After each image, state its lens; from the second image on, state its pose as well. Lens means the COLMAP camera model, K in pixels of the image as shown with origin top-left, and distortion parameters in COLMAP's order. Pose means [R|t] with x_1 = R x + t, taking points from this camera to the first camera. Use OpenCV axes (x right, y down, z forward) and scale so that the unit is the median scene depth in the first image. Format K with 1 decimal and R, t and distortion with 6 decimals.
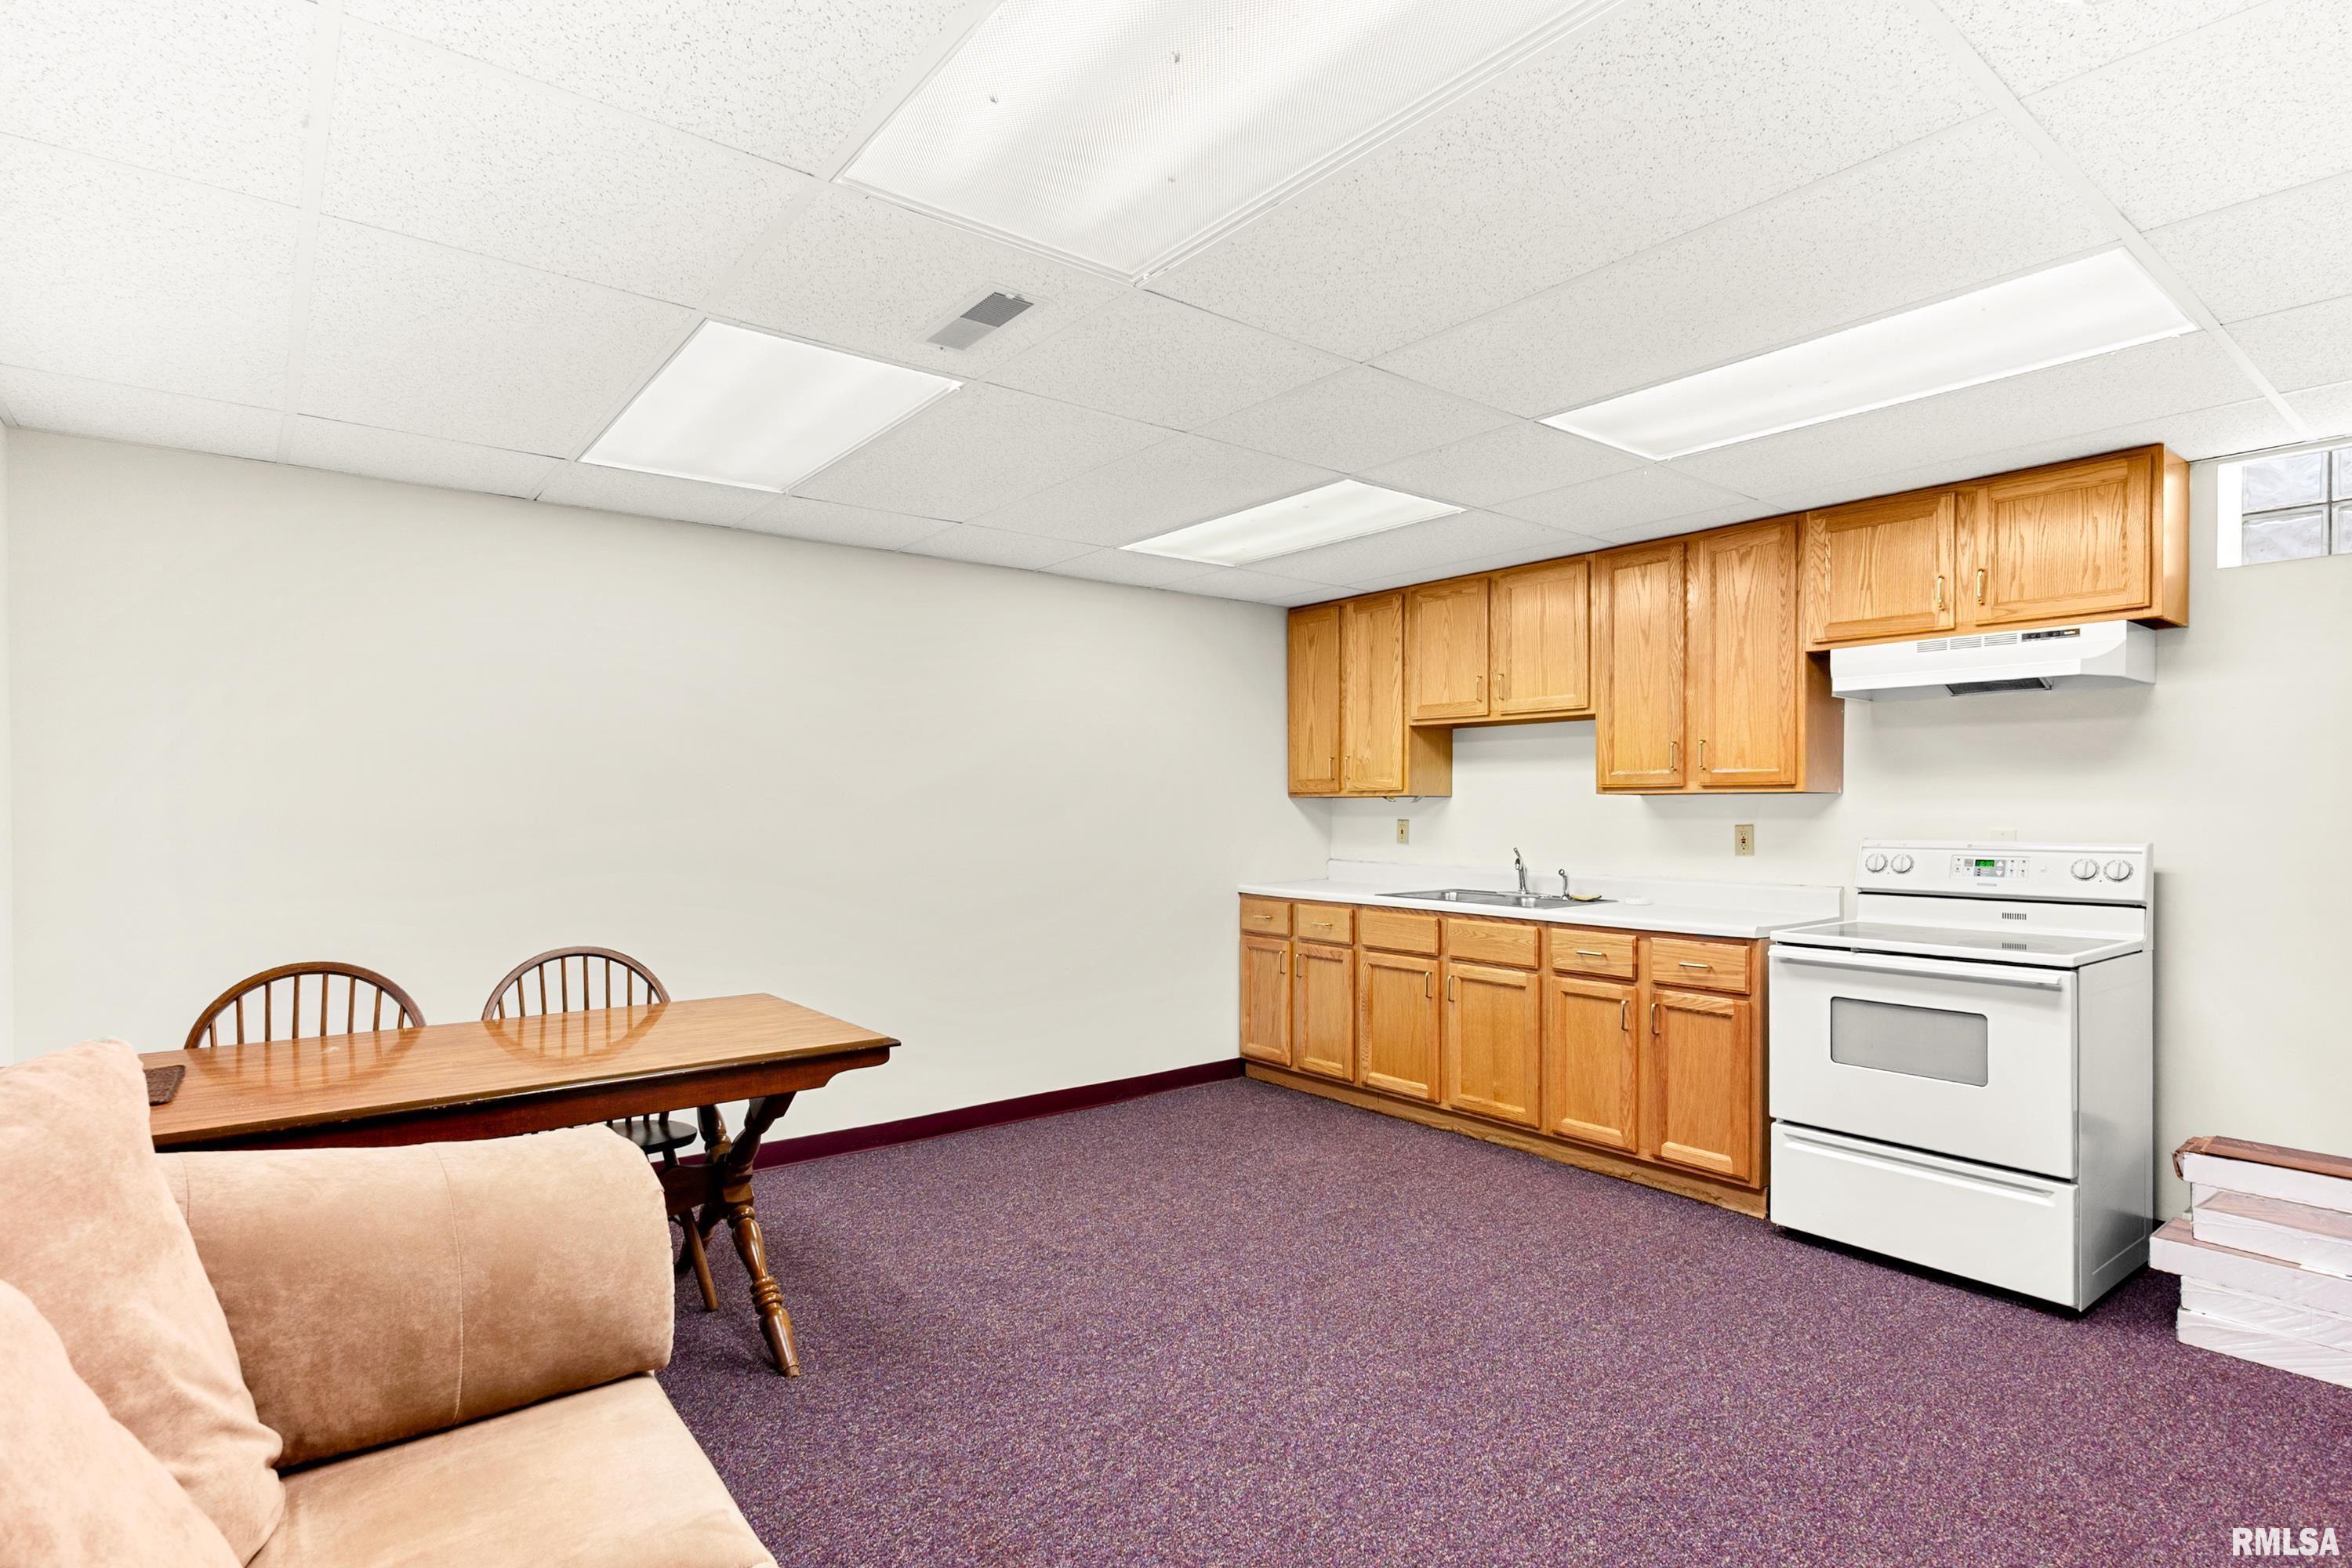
lens RADIAL K [[1181.2, 0, 1182.2], [0, 1181.2, 802.8], [0, 0, 1]] dist [-0.003326, -0.000217]
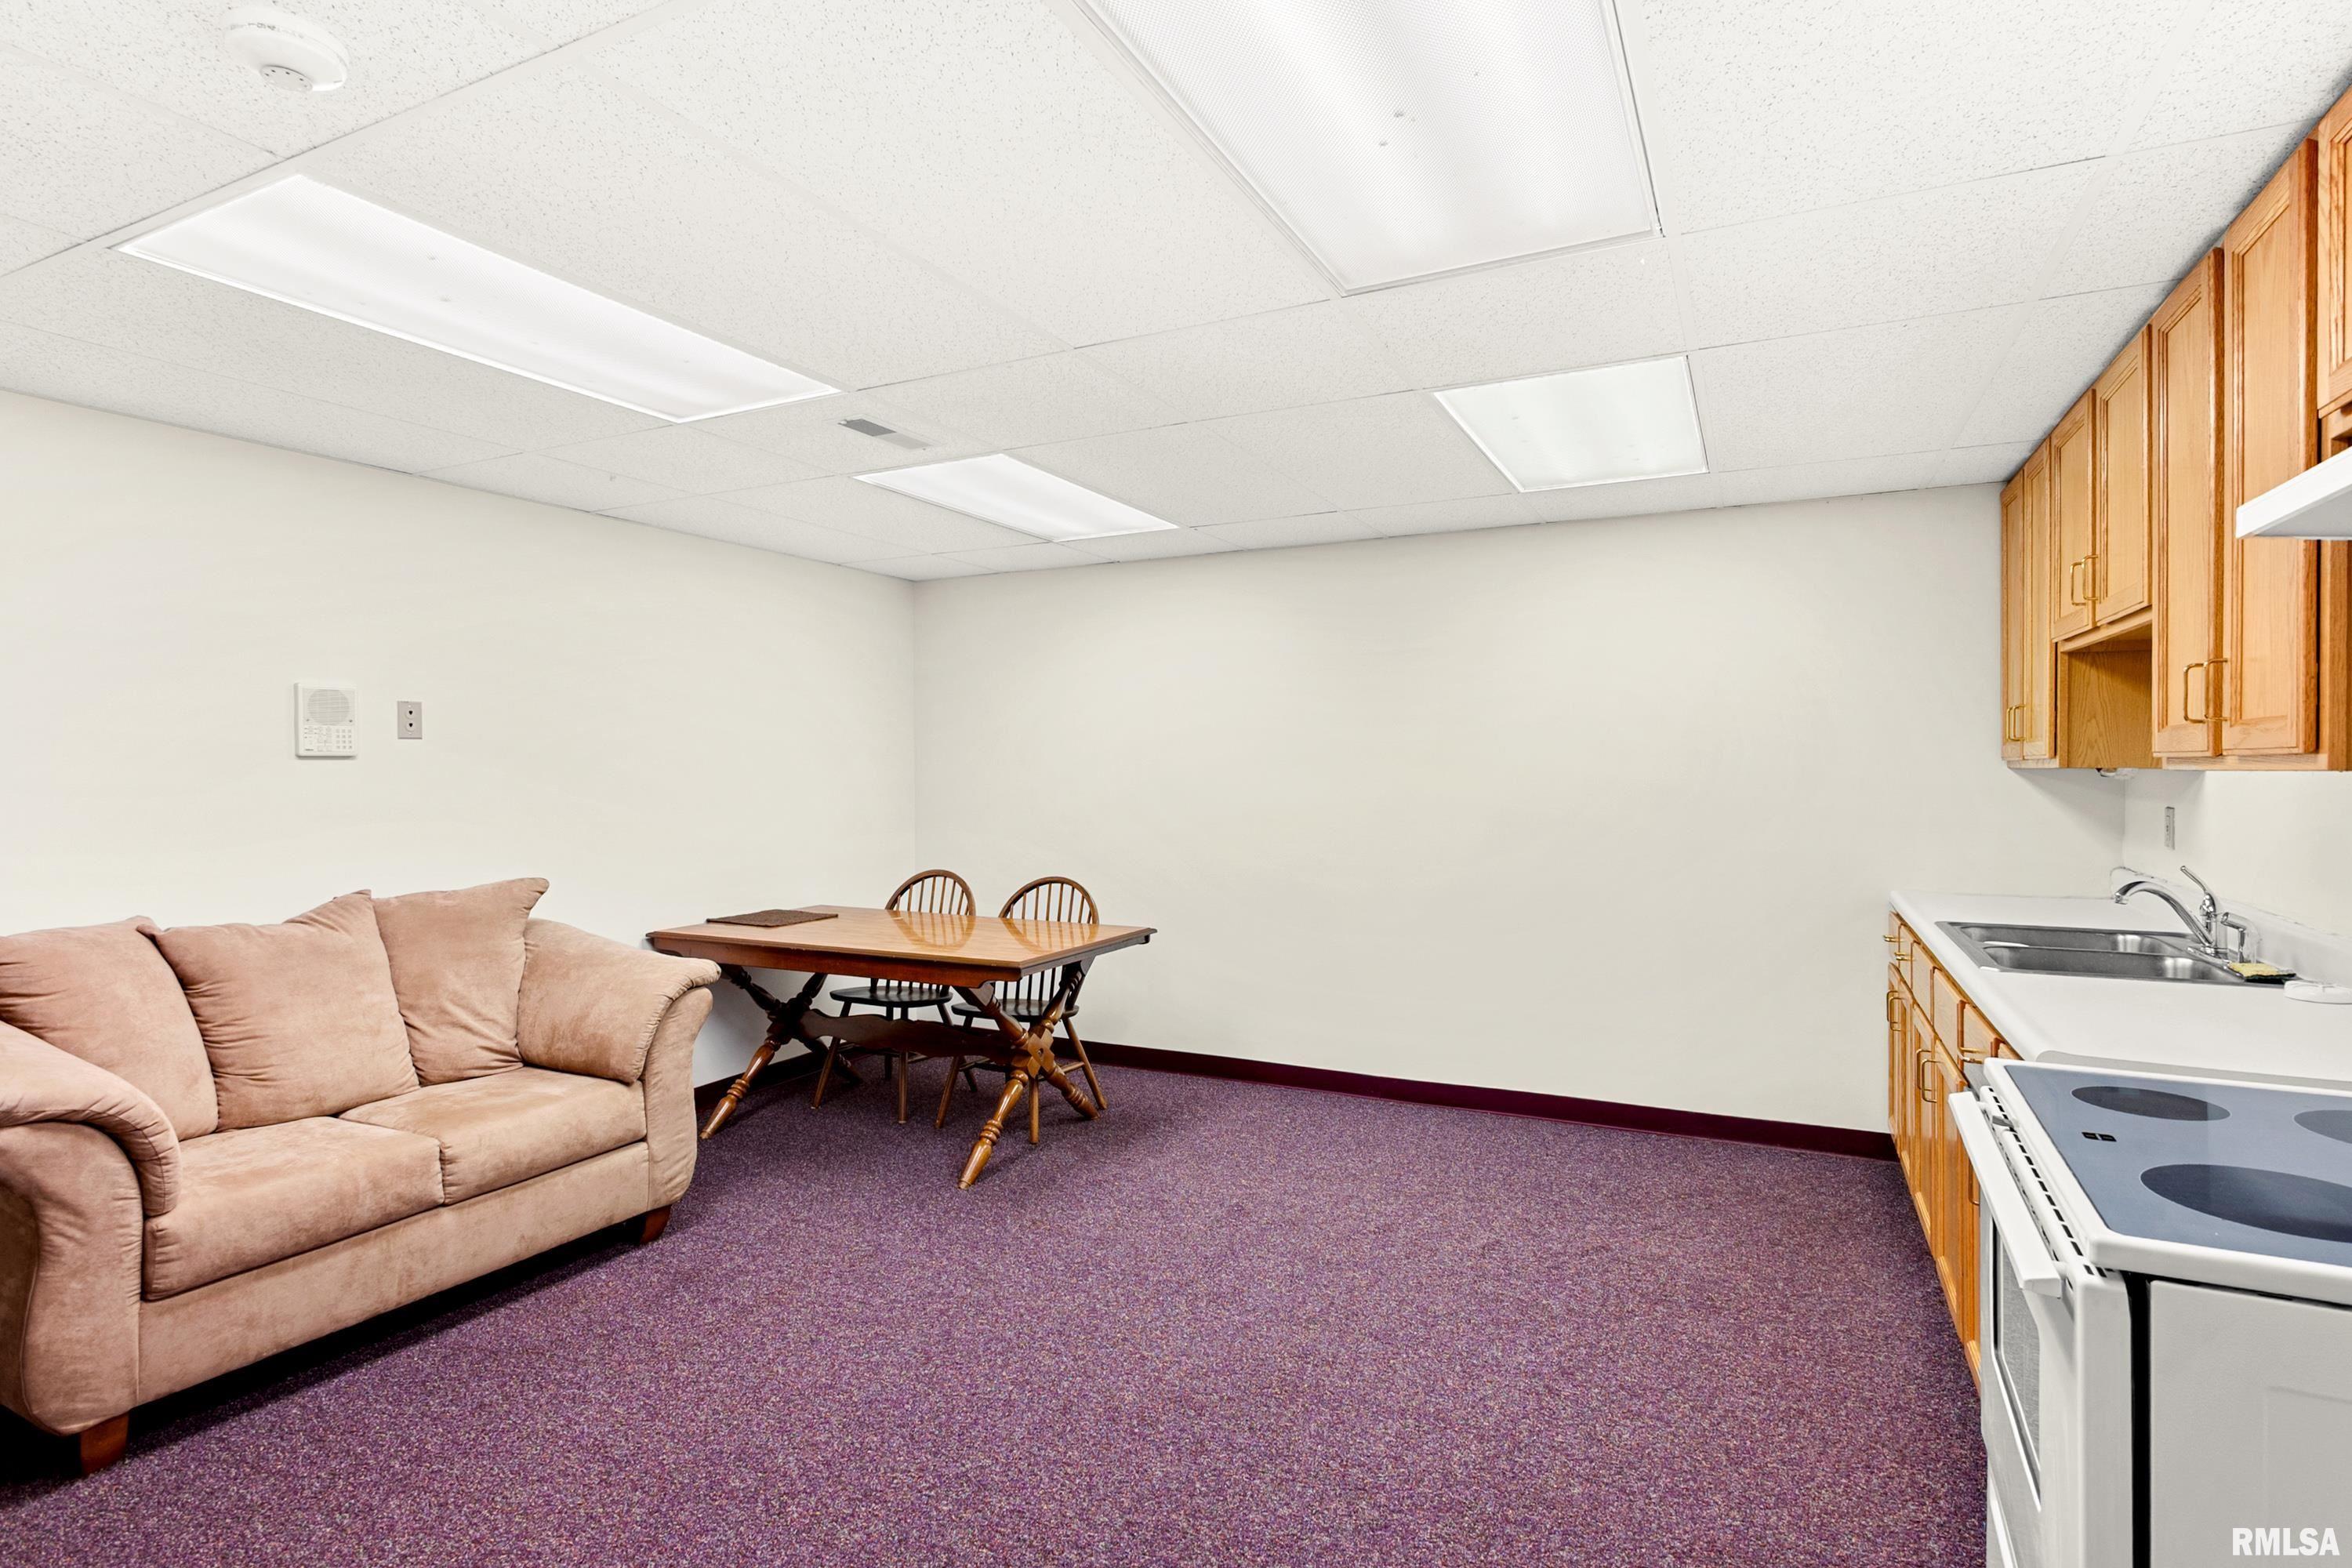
lens RADIAL K [[1181.2, 0, 1186.1], [0, 1181.2, 768.8], [0, 0, 1]] dist [-0.003326, -0.000217]
pose [[0.418979, 0.000271, -0.907996, 0.813985], [0.005393, 0.999982, 0.002786, -0.015066], [0.907980, -0.006064, 0.418970, 0.497351]]
